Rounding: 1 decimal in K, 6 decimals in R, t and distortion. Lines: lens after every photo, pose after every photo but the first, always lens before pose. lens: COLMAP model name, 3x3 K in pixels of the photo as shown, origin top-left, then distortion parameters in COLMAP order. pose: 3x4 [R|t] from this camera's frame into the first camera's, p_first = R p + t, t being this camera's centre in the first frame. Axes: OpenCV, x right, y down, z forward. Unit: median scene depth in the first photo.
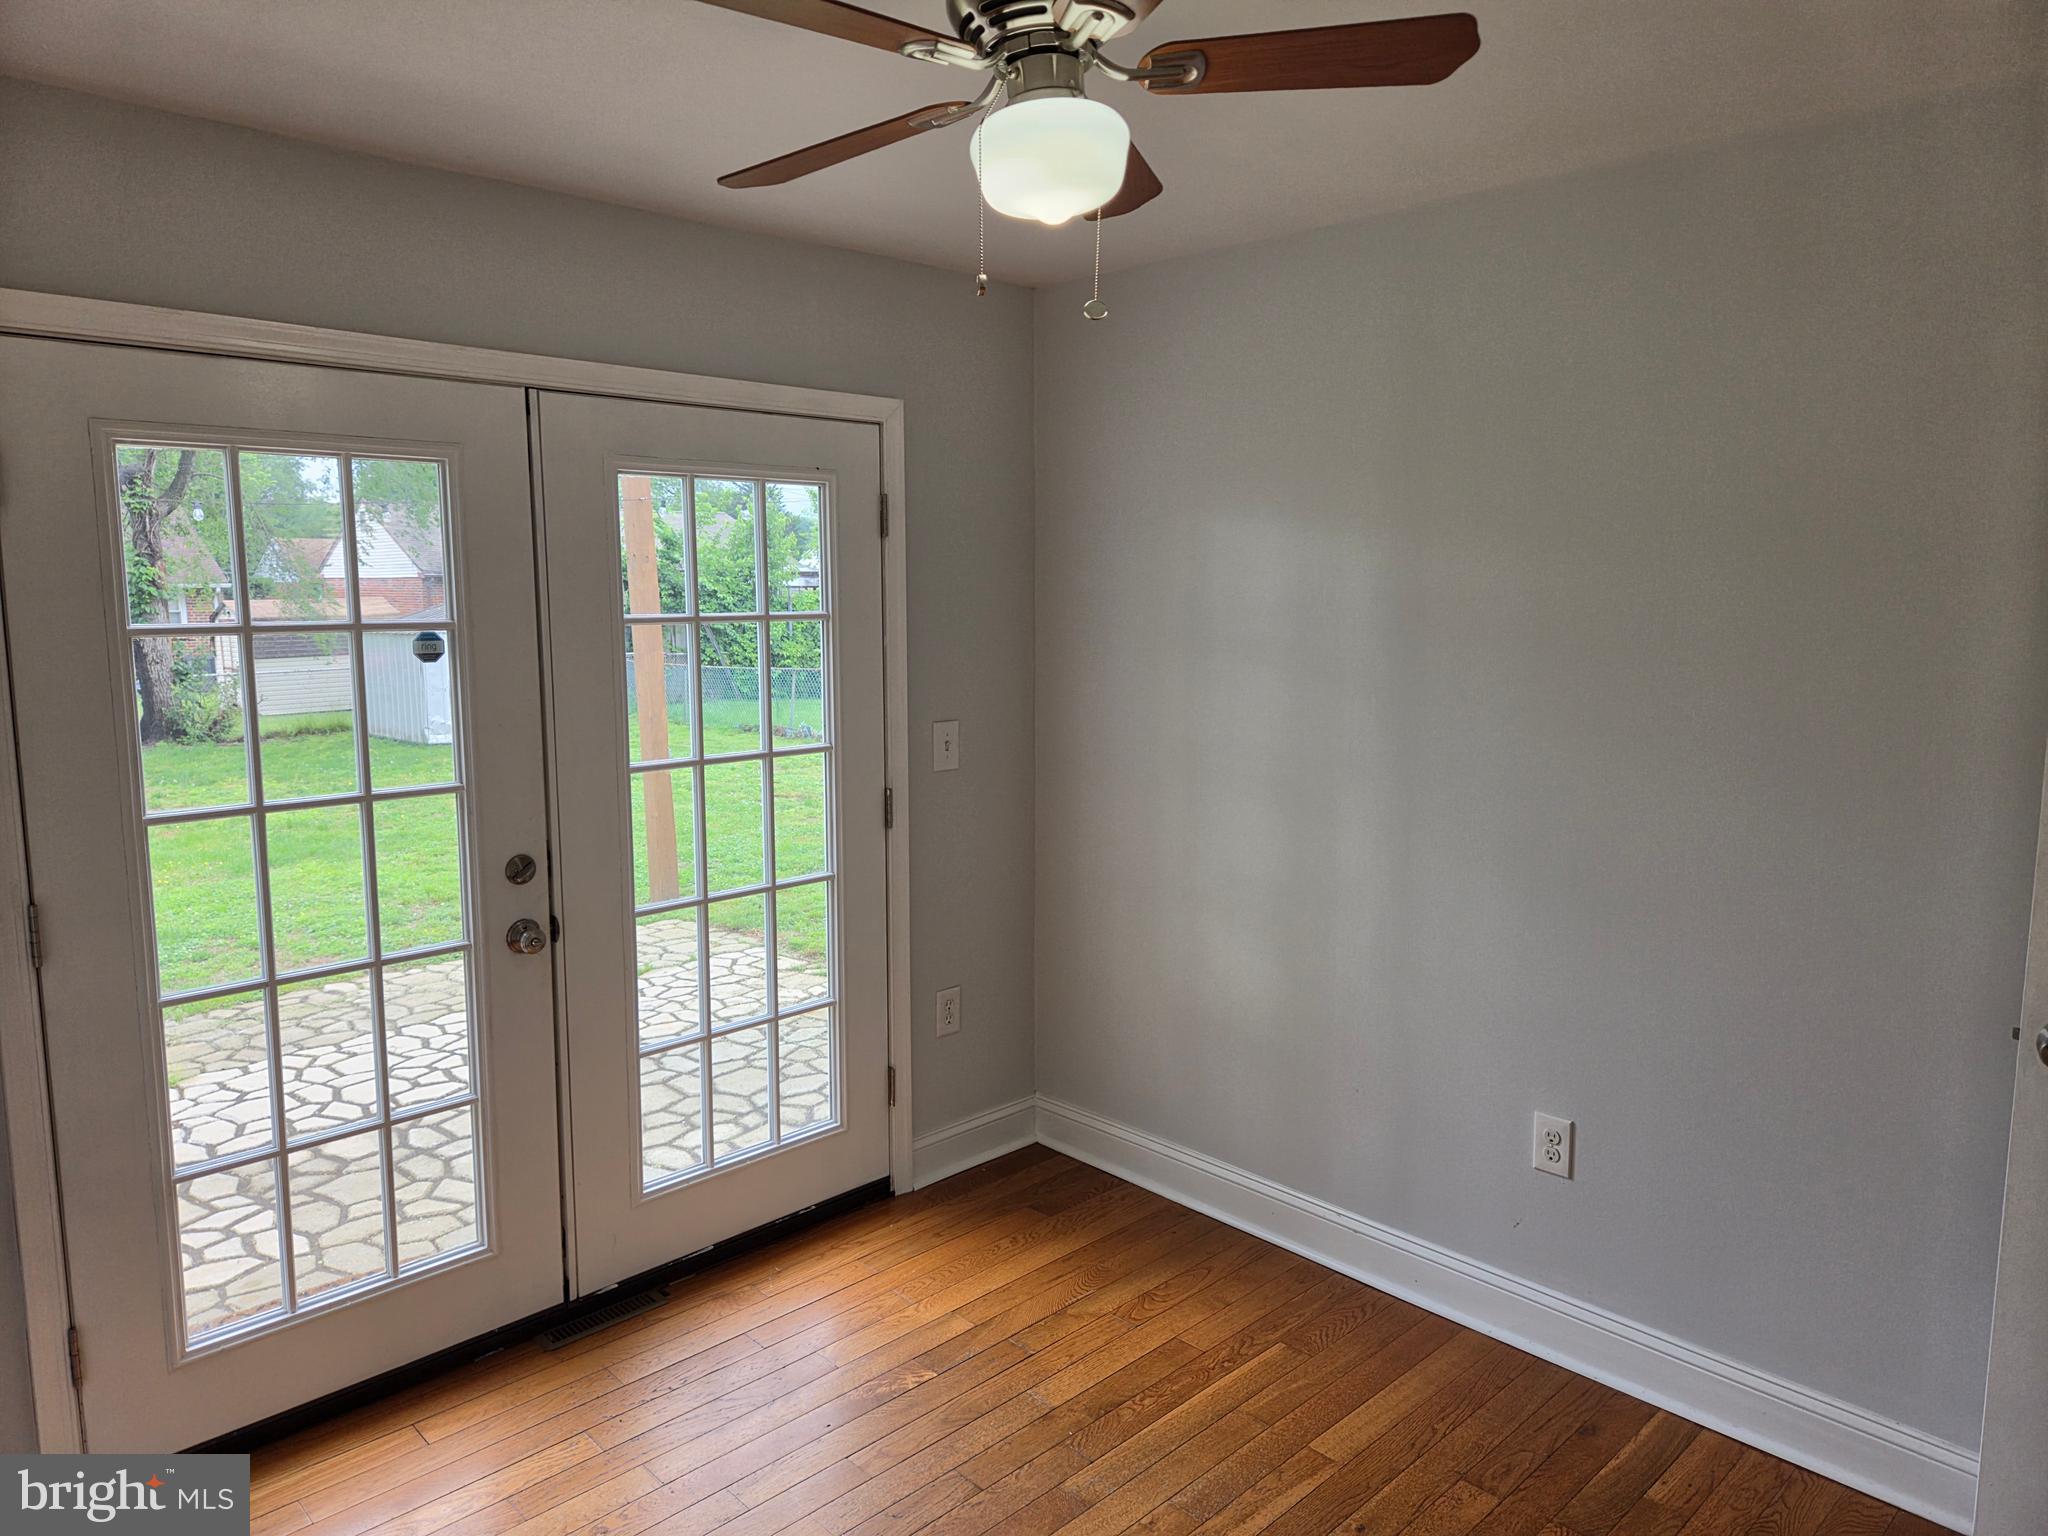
lens RADIAL K [[1361.1, 0, 1021.0], [0, 1361.1, 755.6], [0, 0, 1]] dist [0.062324, -0.045740]
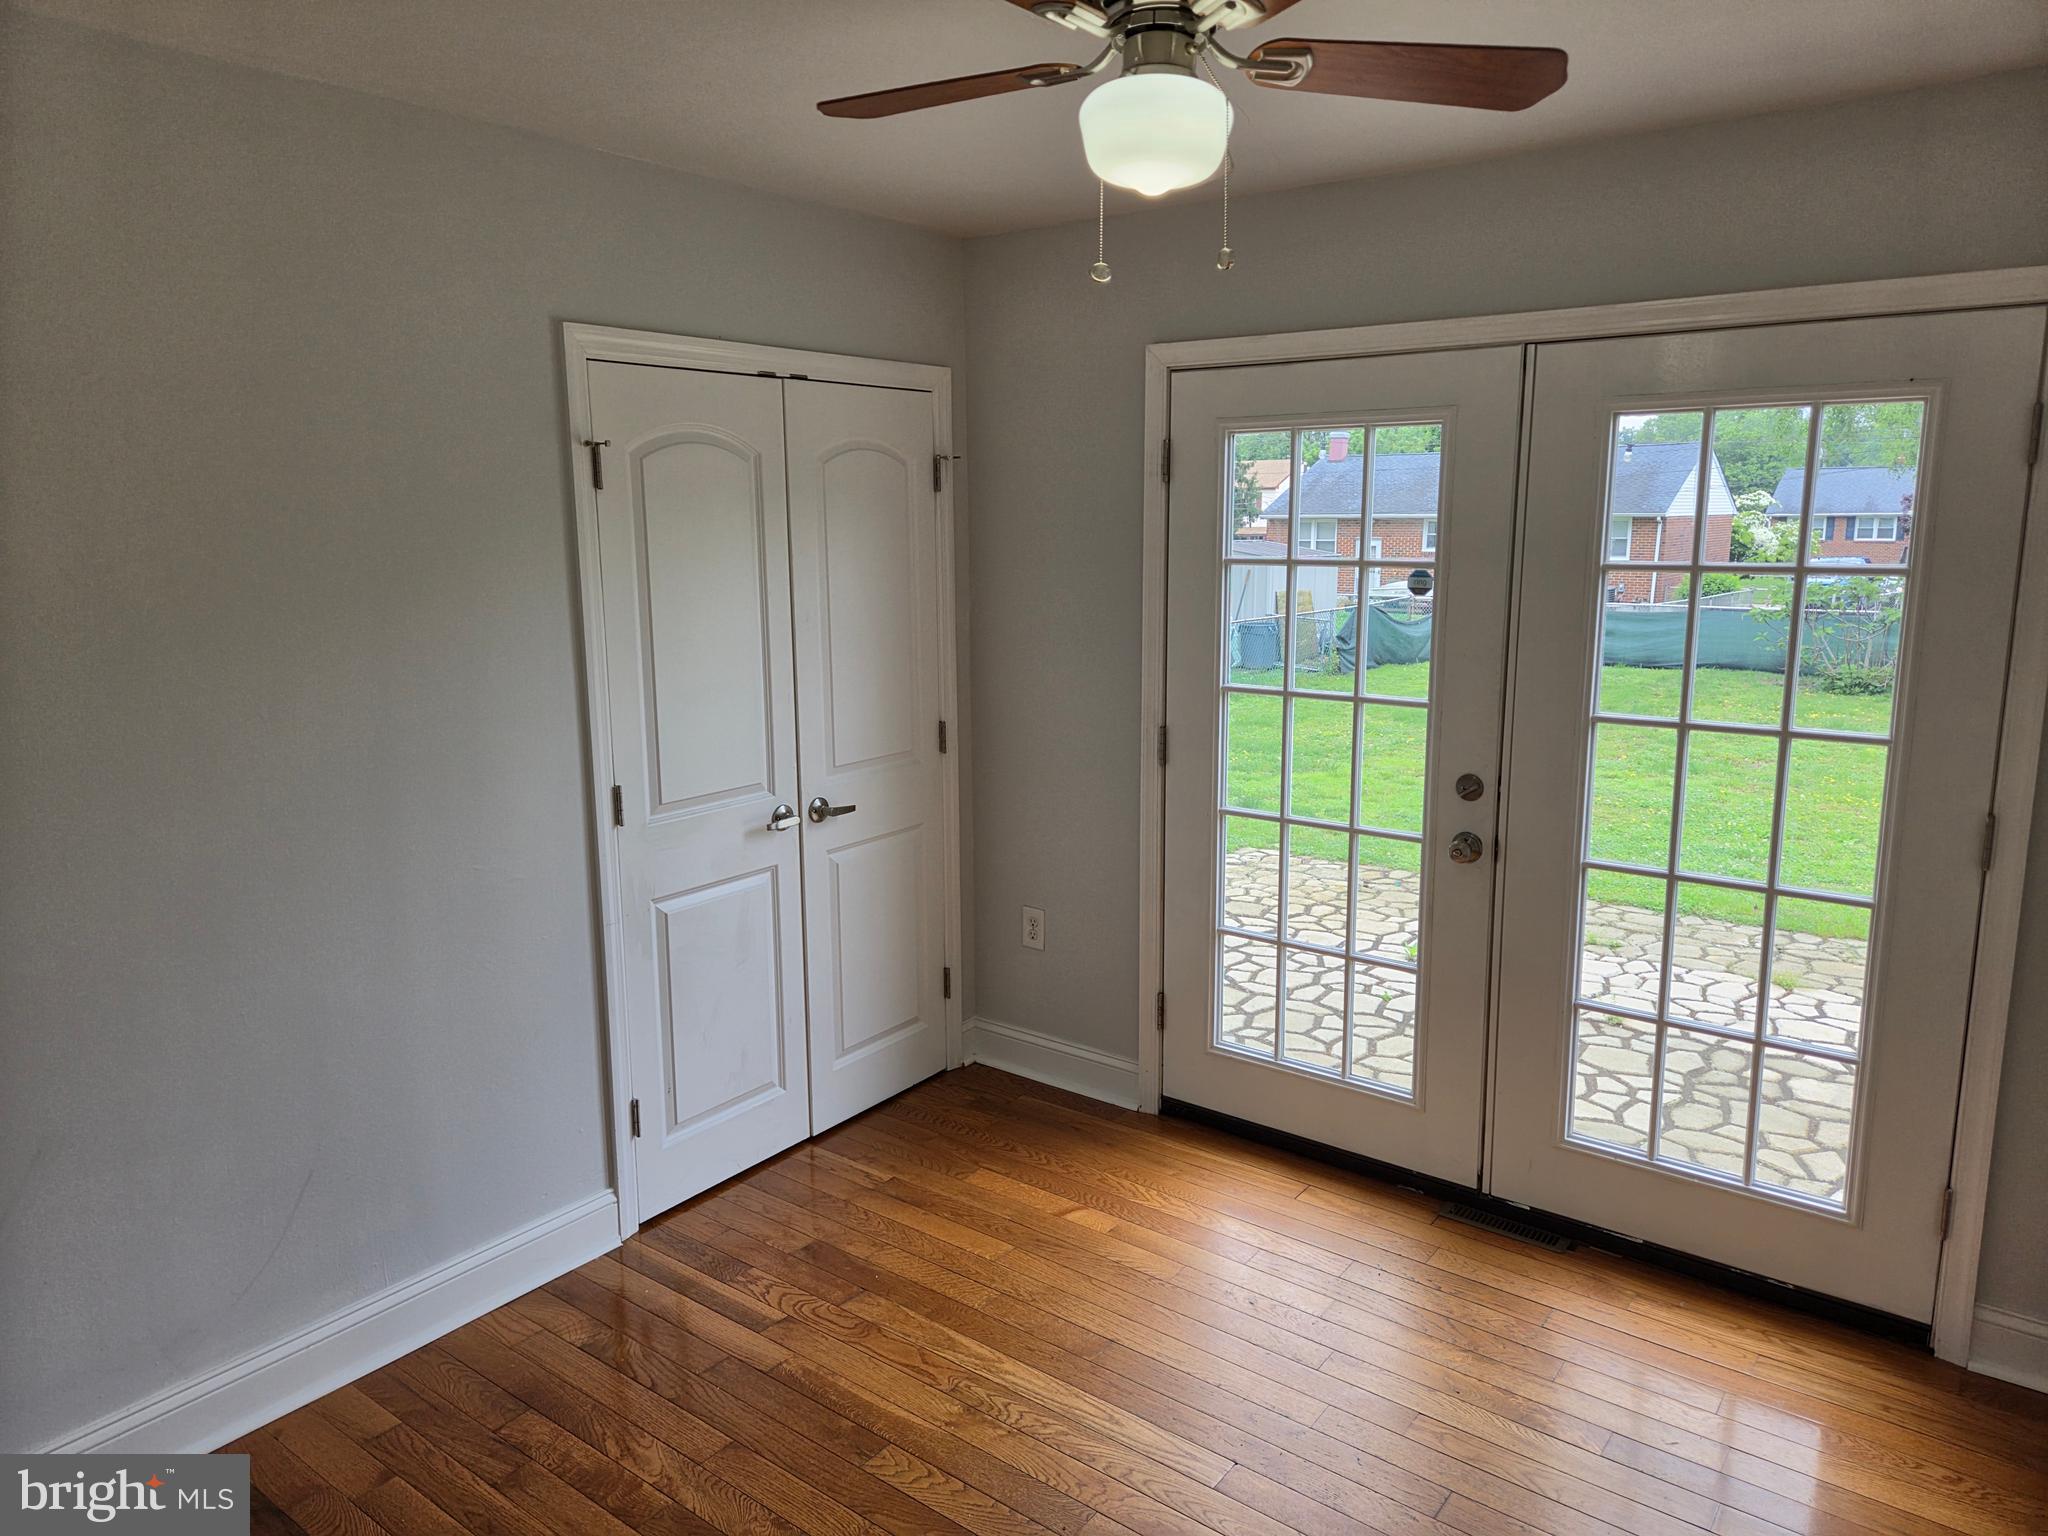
lens RADIAL K [[1376.3, 0, 1023.6], [0, 1376.3, 742.6], [0, 0, 1]] dist [0.068933, -0.056229]
pose [[0.154846, 0.166566, -0.973796, 0.628675], [-0.121985, 0.981366, 0.148463, -0.070976], [0.980379, 0.095799, 0.172279, 0.425234]]
